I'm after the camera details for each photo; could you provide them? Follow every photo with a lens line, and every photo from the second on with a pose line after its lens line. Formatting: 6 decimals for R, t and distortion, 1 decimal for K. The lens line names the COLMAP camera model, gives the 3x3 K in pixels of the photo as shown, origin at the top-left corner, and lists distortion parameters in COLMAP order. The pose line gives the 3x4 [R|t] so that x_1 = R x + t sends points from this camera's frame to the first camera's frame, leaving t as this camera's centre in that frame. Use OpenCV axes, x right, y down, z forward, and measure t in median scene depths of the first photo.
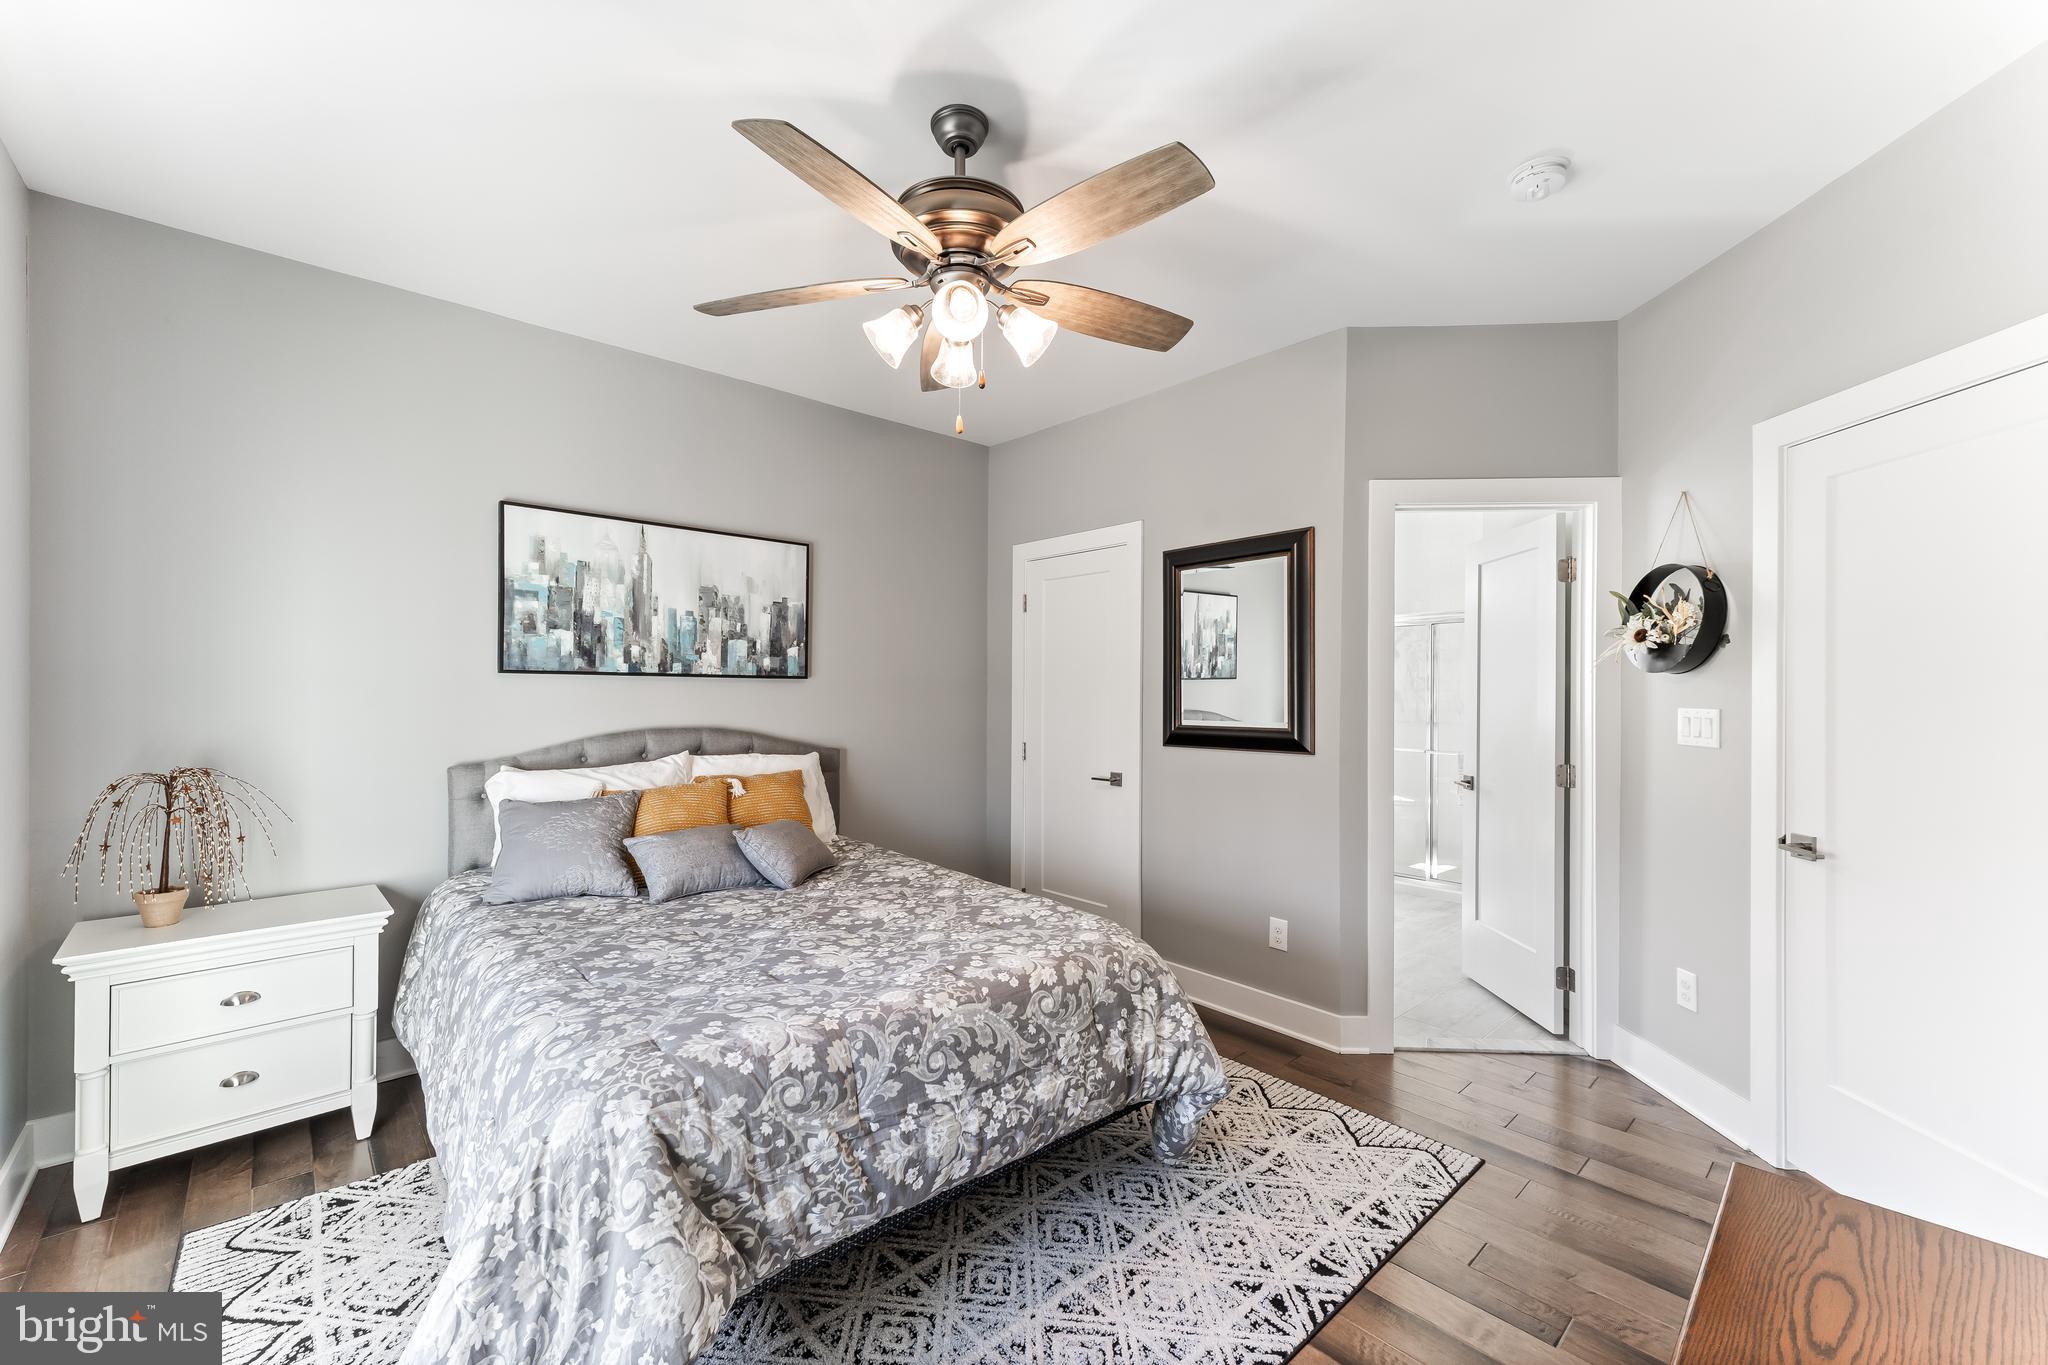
lens RADIAL K [[827.6, 0, 1018.7], [0, 827.6, 696.9], [0, 0, 1]] dist [0.003404, -0.000111]
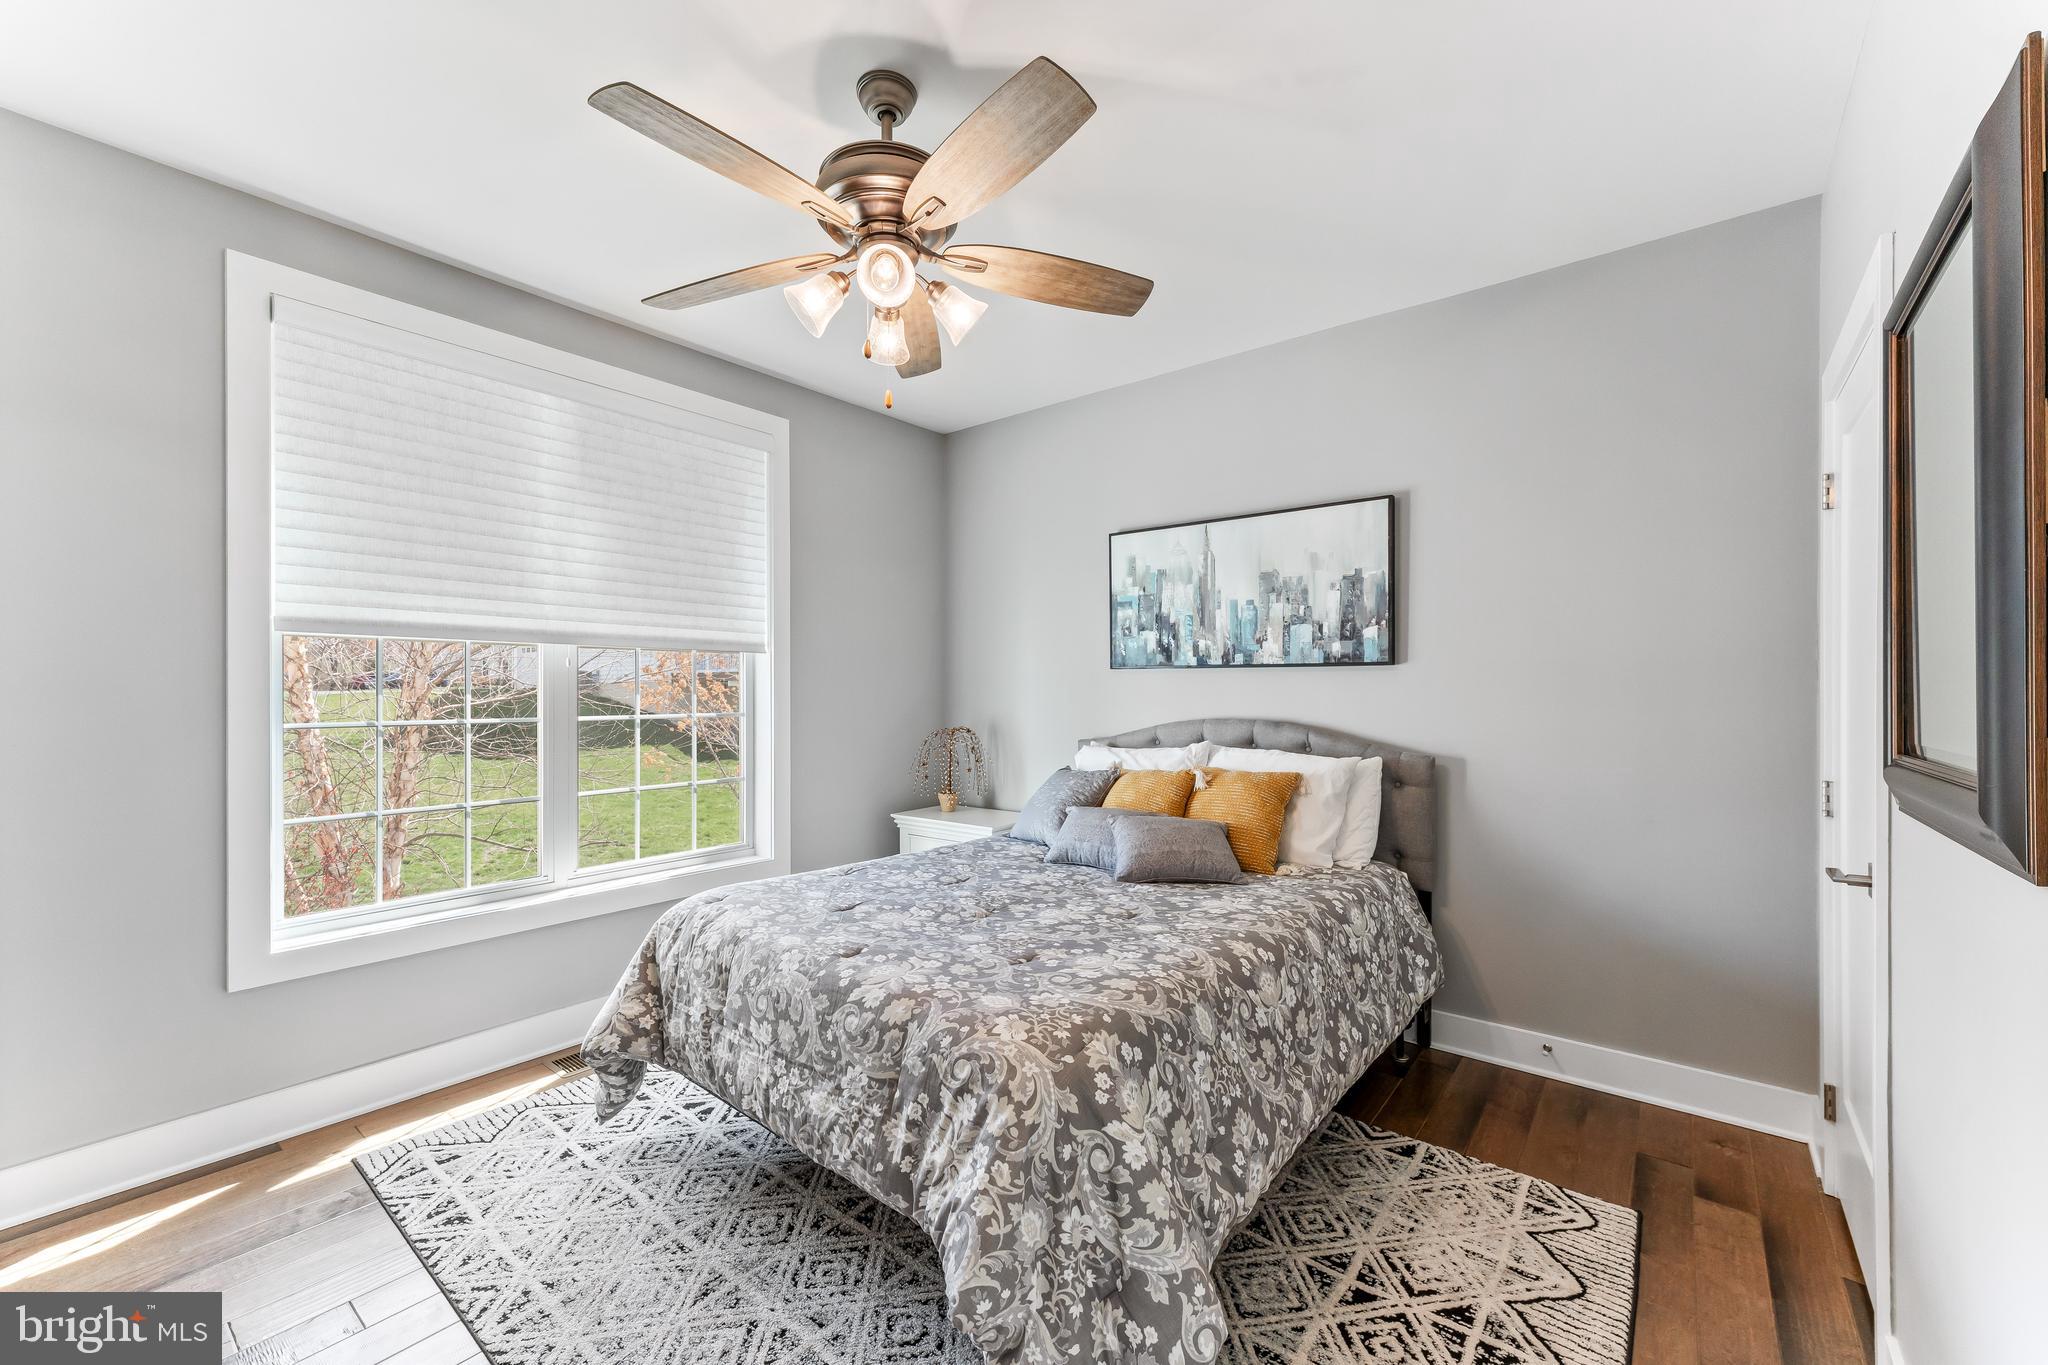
lens RADIAL K [[827.6, 0, 1018.7], [0, 827.6, 696.9], [0, 0, 1]] dist [0.003404, -0.000111]
pose [[0.144292, 0.002341, -0.989532, 0.593922], [-0.005404, 0.999984, 0.001577, 0.011816], [0.989520, 0.005120, 0.144302, 0.660932]]
